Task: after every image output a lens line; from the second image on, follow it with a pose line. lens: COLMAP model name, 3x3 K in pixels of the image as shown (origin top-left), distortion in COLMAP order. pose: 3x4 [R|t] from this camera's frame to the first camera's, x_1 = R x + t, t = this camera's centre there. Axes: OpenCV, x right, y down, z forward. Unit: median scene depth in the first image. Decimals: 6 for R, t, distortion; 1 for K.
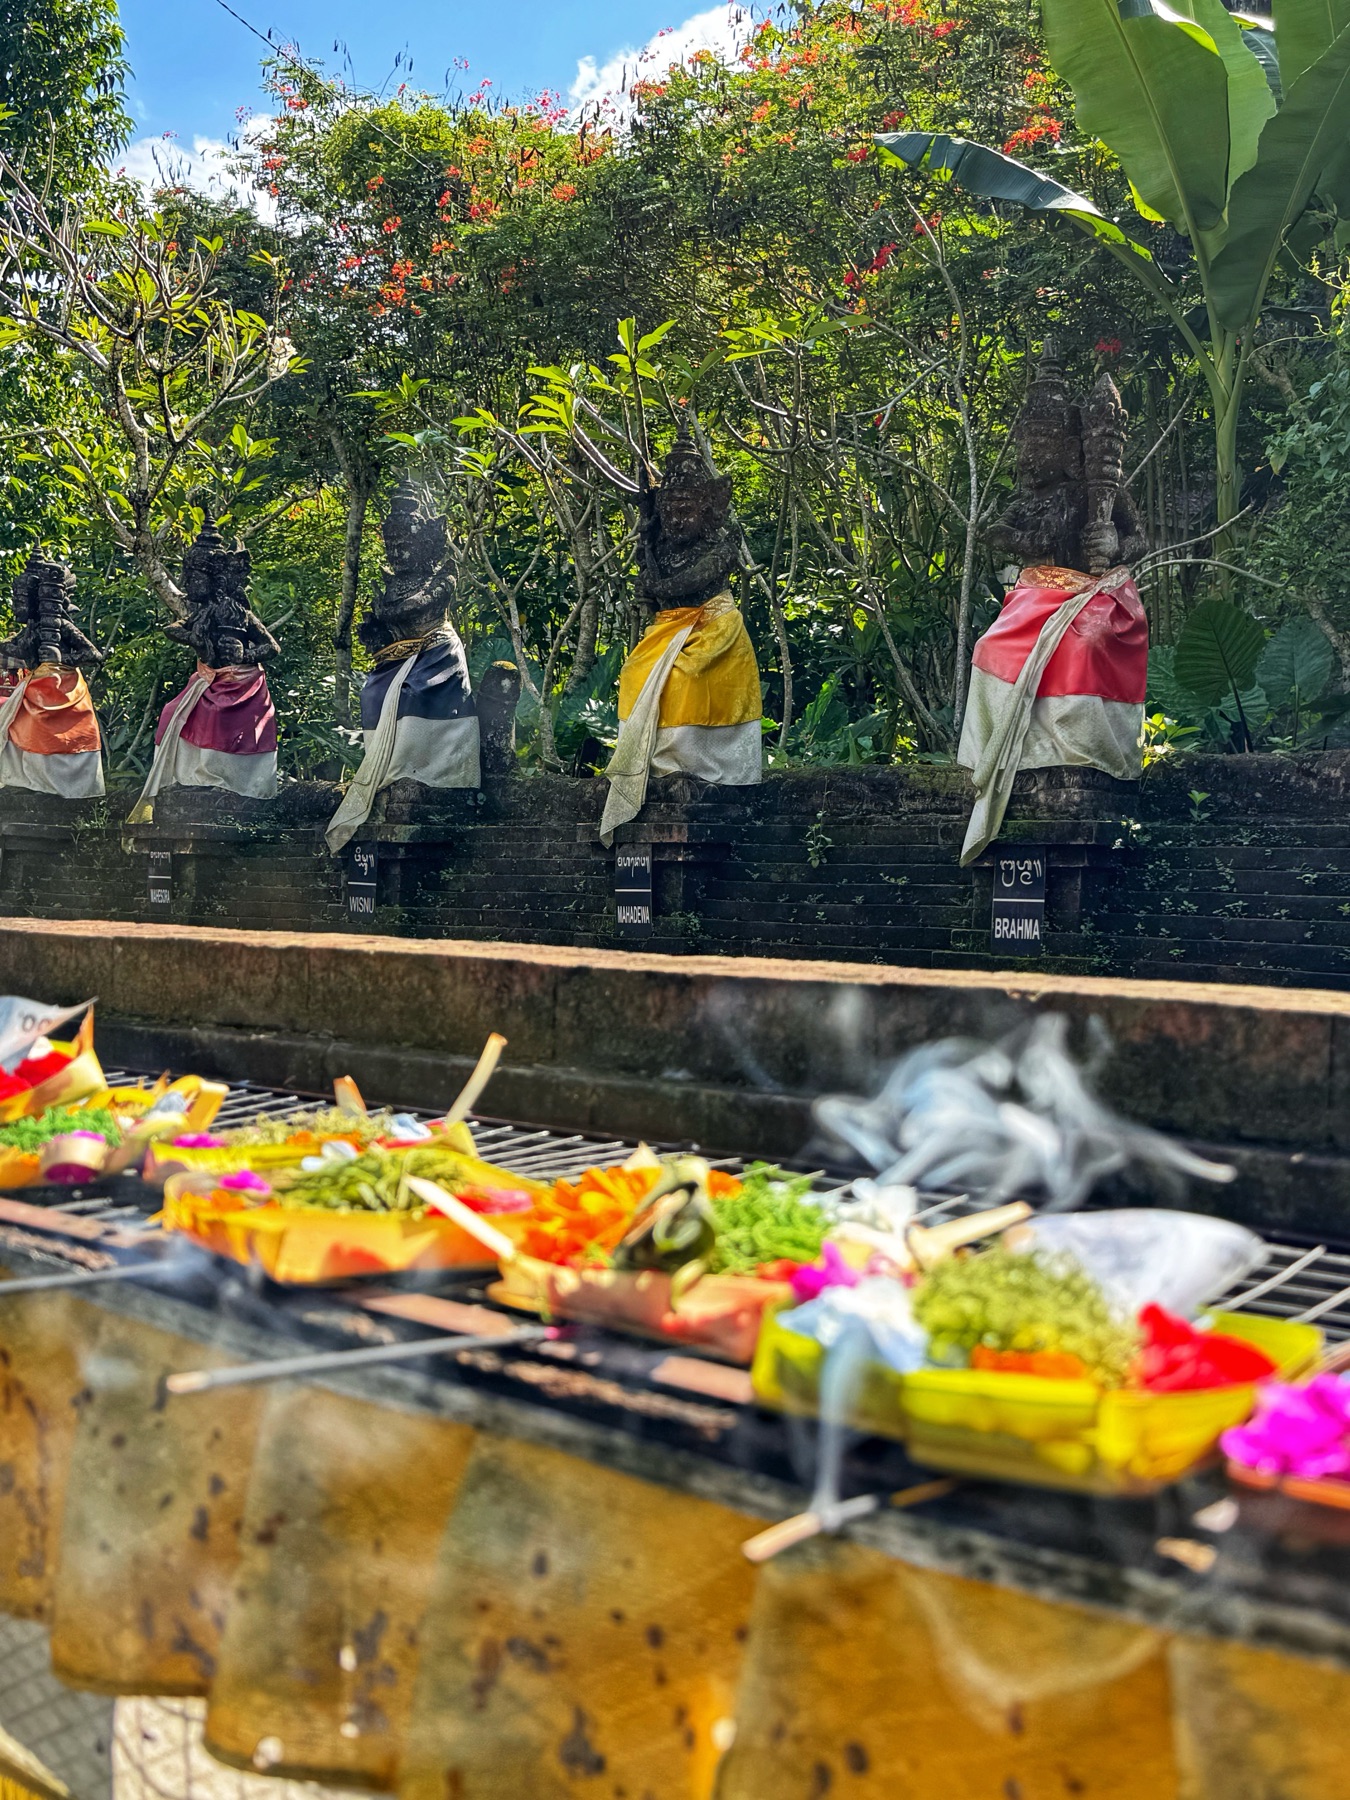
lens RADIAL K [[1805.3, 0, 669.2], [0, 1805.3, 890.4], [0, 0, 1]] dist [0.053024, 0.000000]
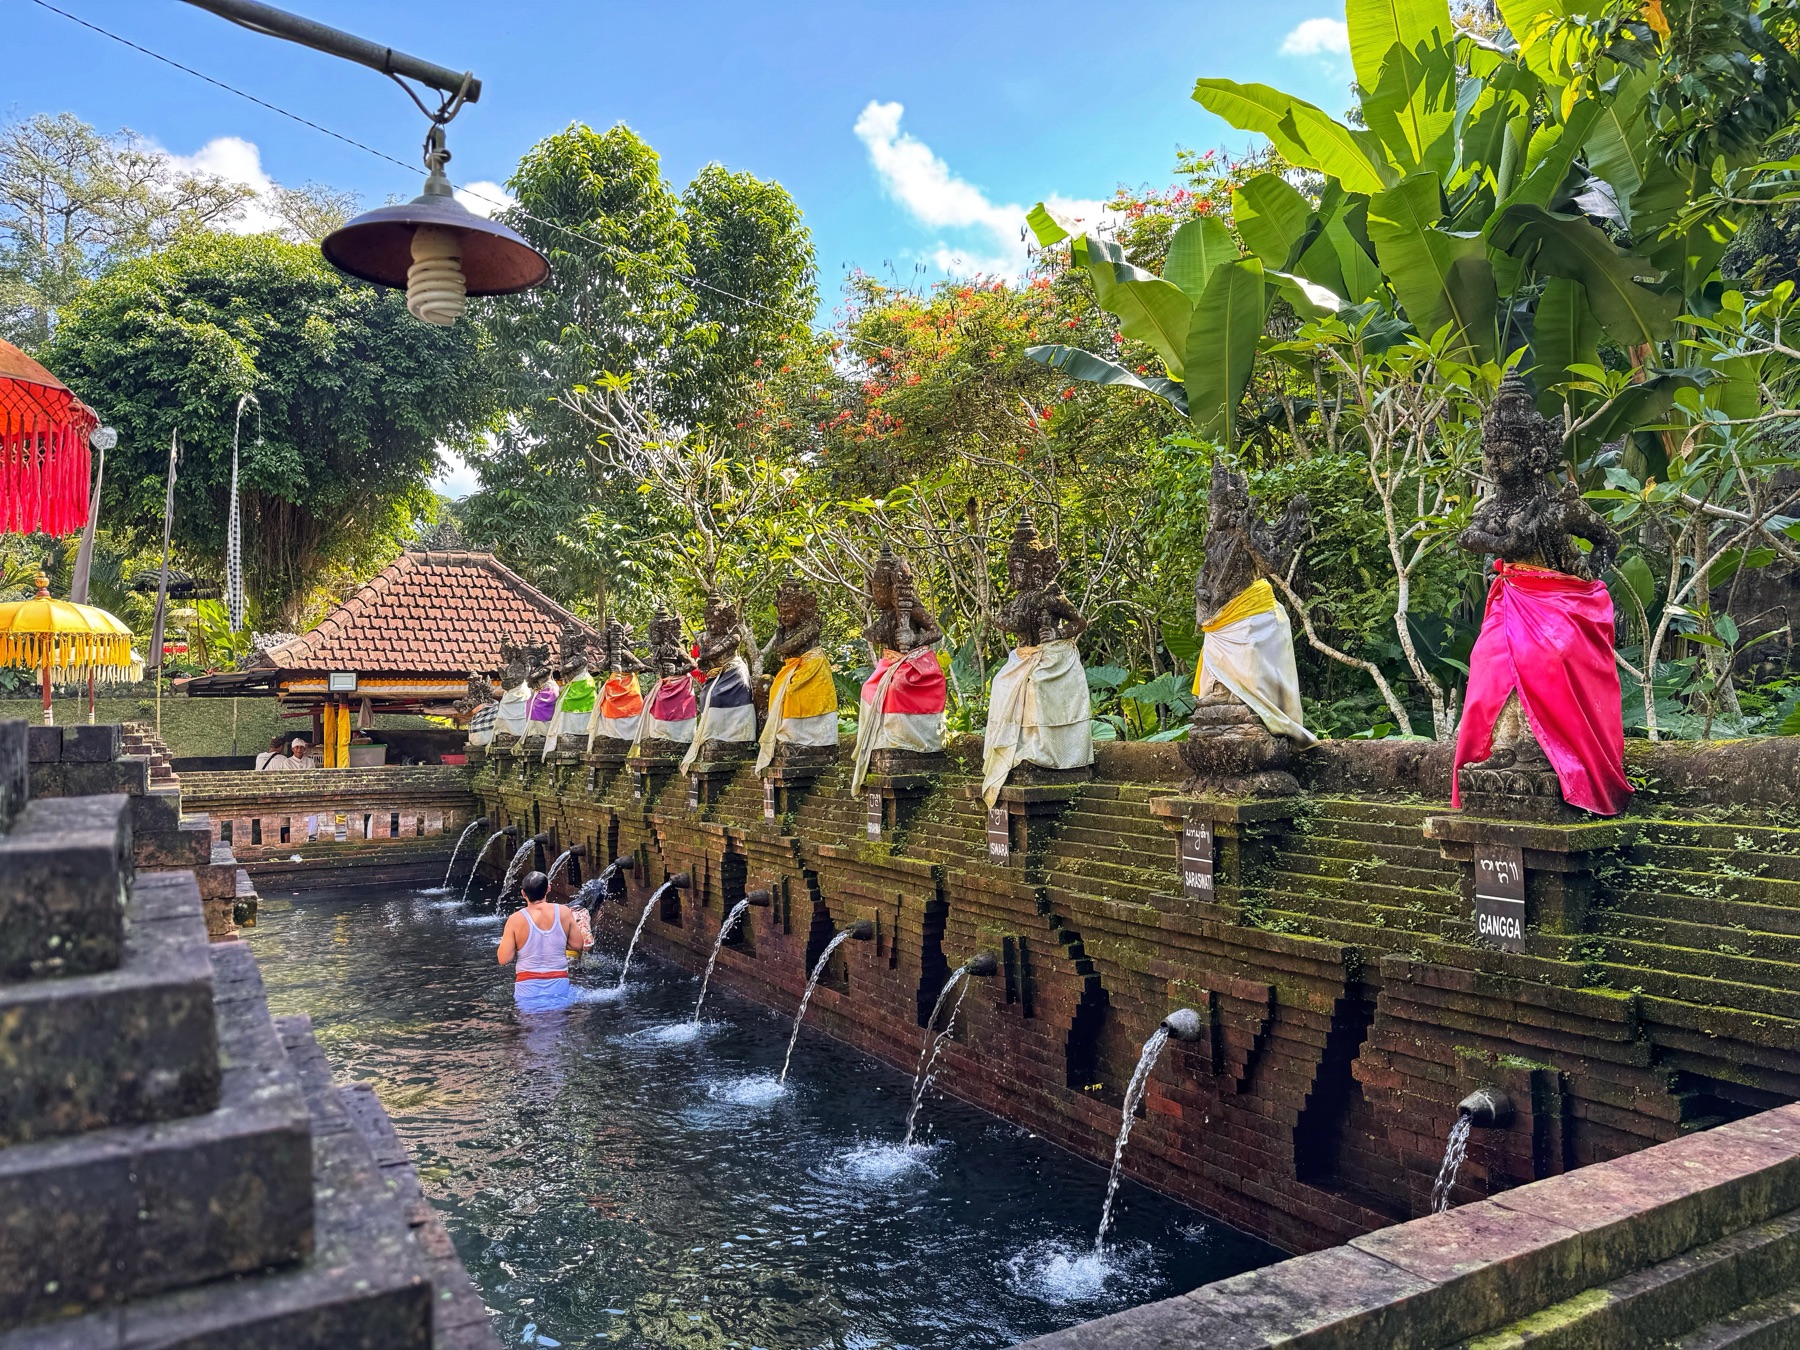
lens RADIAL K [[1271.4, 0, 899.5], [0, 1271.4, 681.1], [0, 0, 1]] dist [0.006984, 0.001943]
pose [[0.942172, -0.042721, -0.332397, 0.237815], [0.031293, 0.998723, -0.039663, -0.029030], [0.333667, 0.026967, 0.942305, -0.116603]]
